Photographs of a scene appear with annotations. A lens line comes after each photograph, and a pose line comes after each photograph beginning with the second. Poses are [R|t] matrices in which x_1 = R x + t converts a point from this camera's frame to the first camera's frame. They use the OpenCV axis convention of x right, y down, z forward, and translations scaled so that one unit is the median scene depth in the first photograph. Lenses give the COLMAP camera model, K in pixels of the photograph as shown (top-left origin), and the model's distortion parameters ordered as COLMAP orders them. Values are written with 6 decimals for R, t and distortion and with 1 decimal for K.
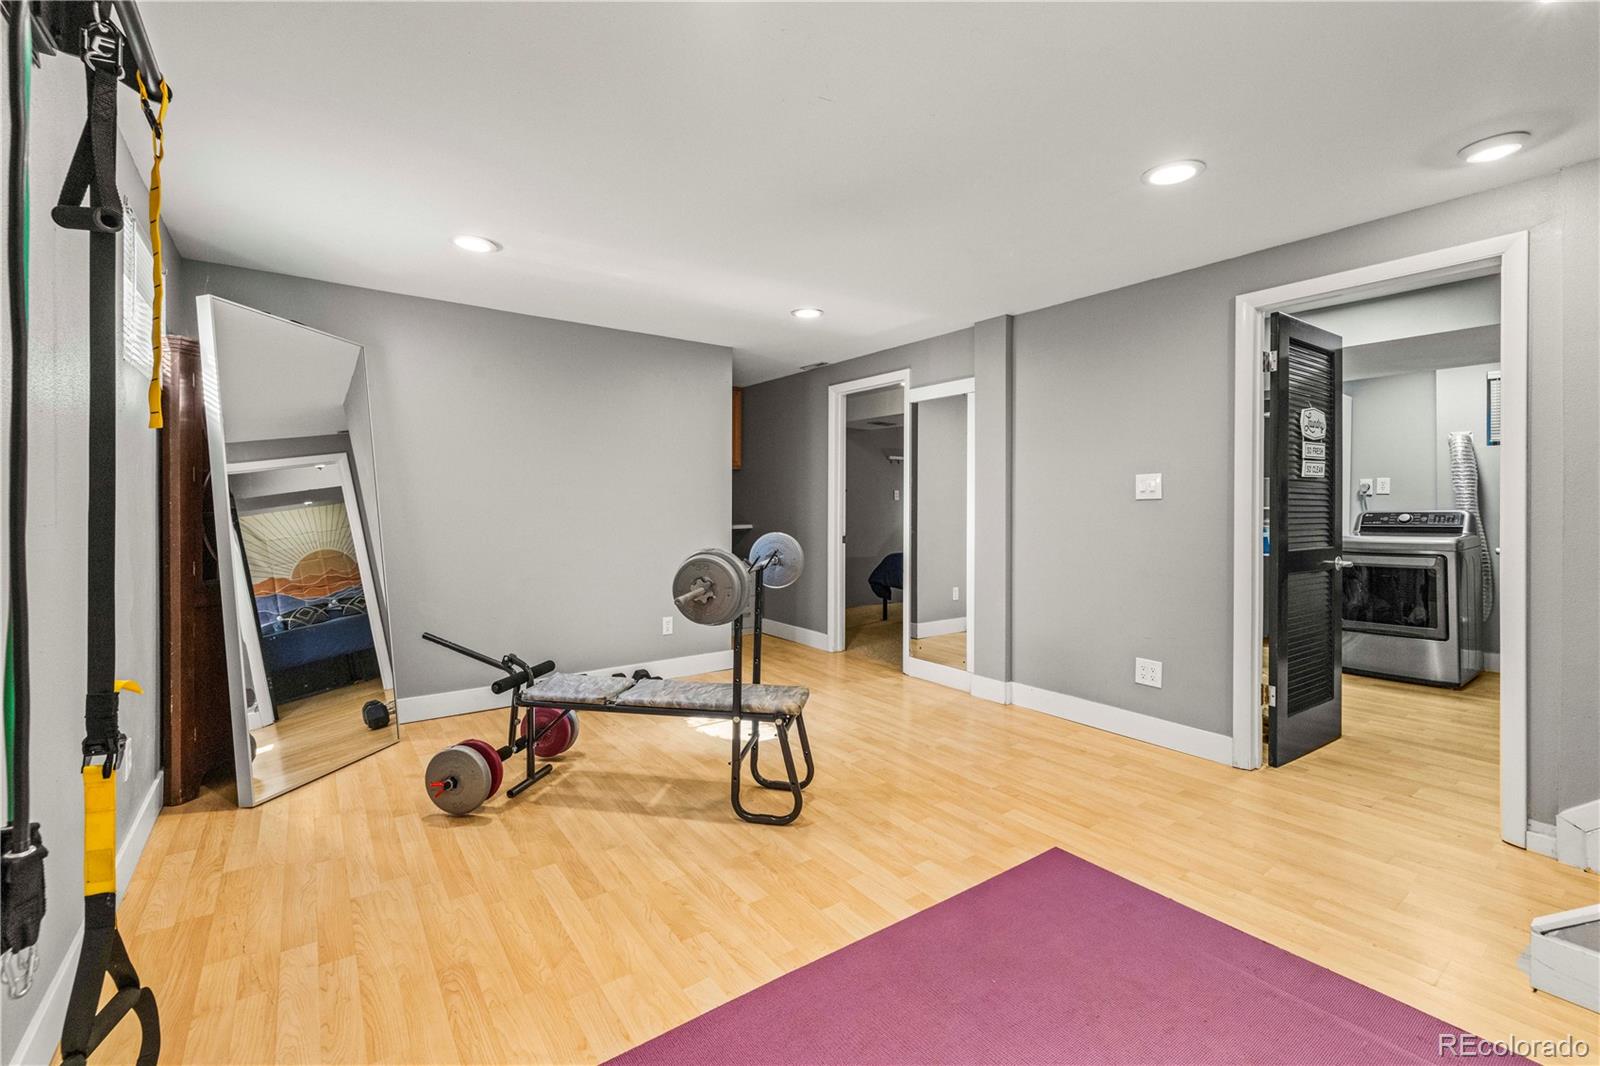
lens RADIAL K [[690.3, 0, 805.1], [0, 690.3, 506.3], [0, 0, 1]] dist [0.002278, 0.000533]
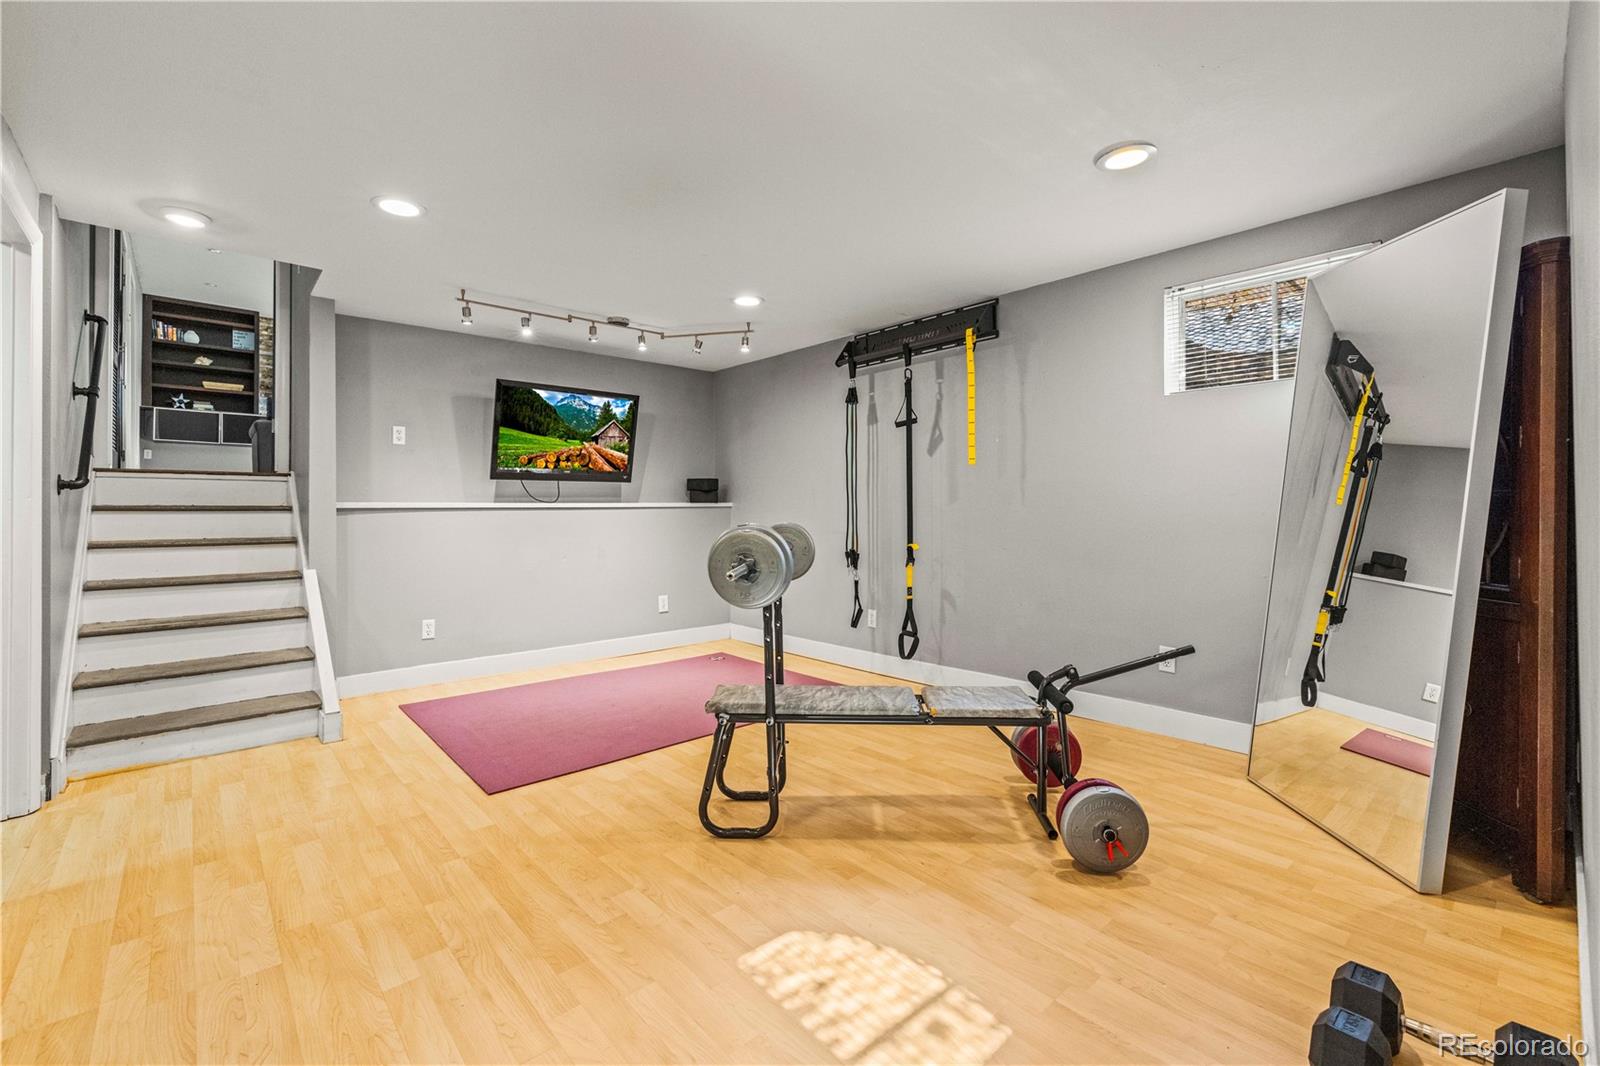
lens RADIAL K [[679.5, 0, 801.9], [0, 679.5, 515.0], [0, 0, 1]] dist [-0.001026, 0.000547]
pose [[-0.995524, 0.001411, -0.094501, -0.033694], [0.000589, 0.999962, 0.008732, 0.027859], [0.094509, 0.008638, -0.995486, 1.833983]]
